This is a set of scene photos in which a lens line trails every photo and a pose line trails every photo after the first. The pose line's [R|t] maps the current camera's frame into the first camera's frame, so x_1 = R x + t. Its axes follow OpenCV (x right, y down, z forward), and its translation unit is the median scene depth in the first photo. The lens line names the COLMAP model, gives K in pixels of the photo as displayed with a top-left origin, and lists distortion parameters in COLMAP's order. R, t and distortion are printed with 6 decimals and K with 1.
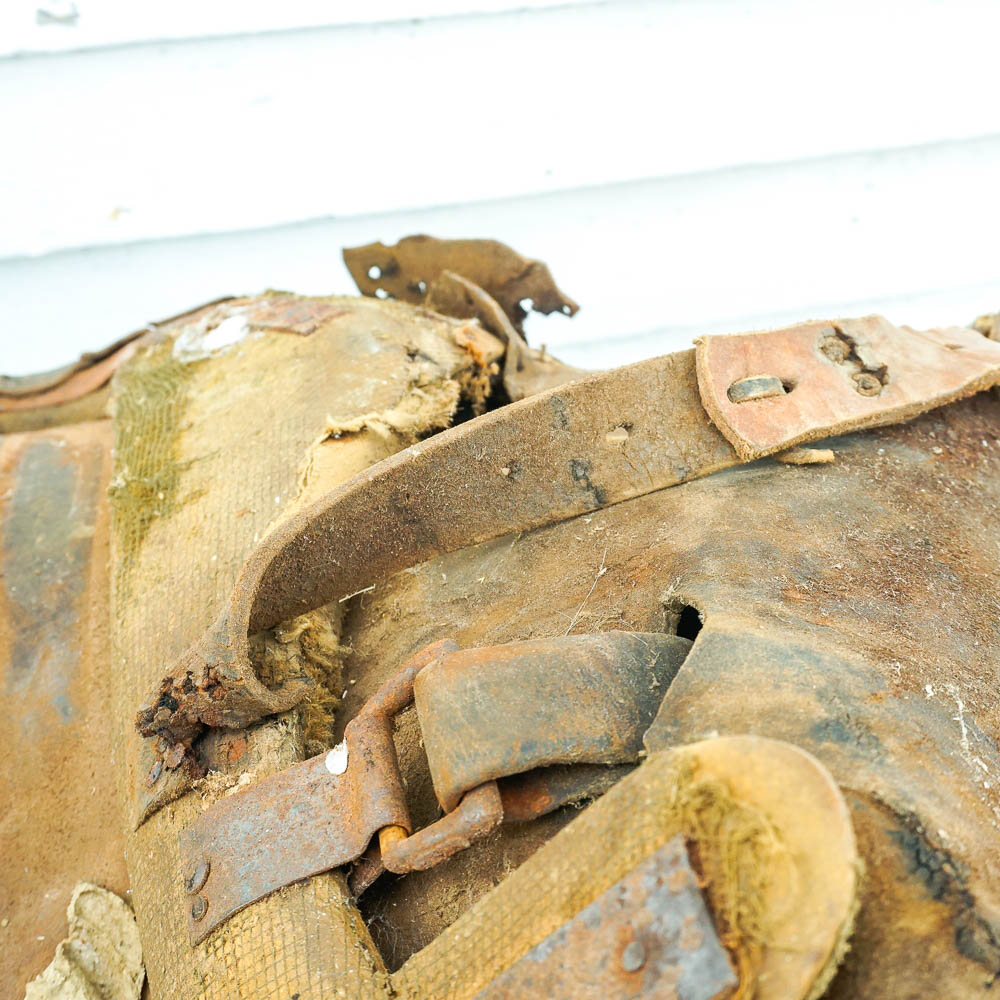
lens RADIAL K [[1474.2, 0, 499.8], [0, 1474.2, 500.1], [0, 0, 1]] dist [-0.002686, 0.000000]
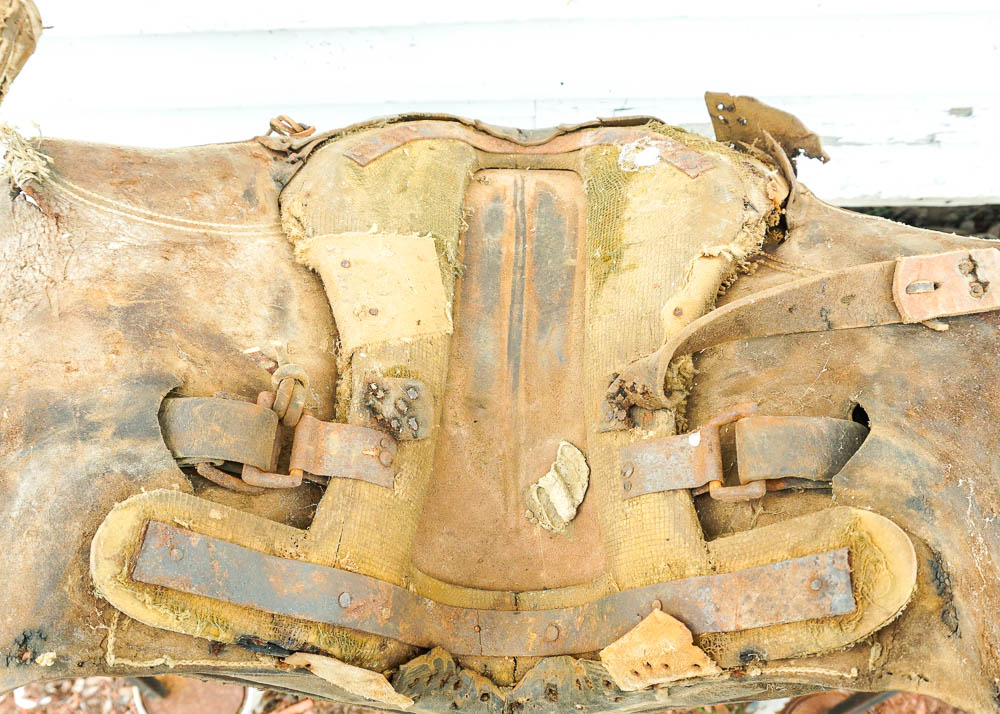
lens RADIAL K [[896.3, 0, 499.9], [0, 896.3, 357.5], [0, 0, 1]] dist [-0.054805, 0.038600]
pose [[0.971275, 0.207027, -0.117320, -0.241059], [-0.146178, 0.908132, 0.392337, -0.407076], [0.187766, -0.363918, 0.912309, -0.279851]]
